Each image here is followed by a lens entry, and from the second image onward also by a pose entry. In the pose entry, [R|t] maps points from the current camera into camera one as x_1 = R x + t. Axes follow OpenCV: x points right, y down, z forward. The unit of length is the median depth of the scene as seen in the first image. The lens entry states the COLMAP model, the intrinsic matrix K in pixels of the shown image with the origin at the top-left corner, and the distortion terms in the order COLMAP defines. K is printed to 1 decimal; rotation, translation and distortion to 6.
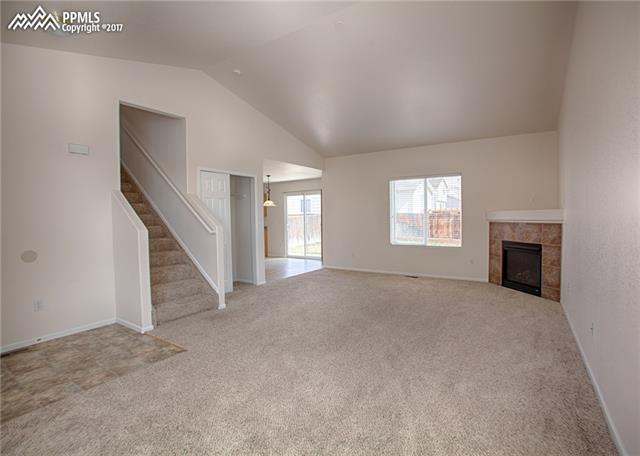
lens RADIAL K [[326.7, 0, 320.0], [0, 326.7, 228.0], [0, 0, 1]] dist [-0.001362, -0.000176]
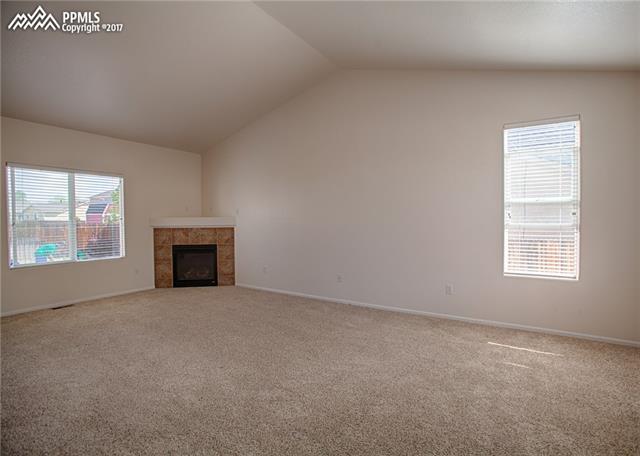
lens RADIAL K [[326.7, 0, 320.0], [0, 326.7, 228.0], [0, 0, 1]] dist [-0.001362, -0.000176]
pose [[0.039359, -0.010538, 0.999170, -0.534959], [0.044850, 0.998955, 0.008769, -0.006113], [-0.998218, 0.044468, 0.039791, 0.506012]]
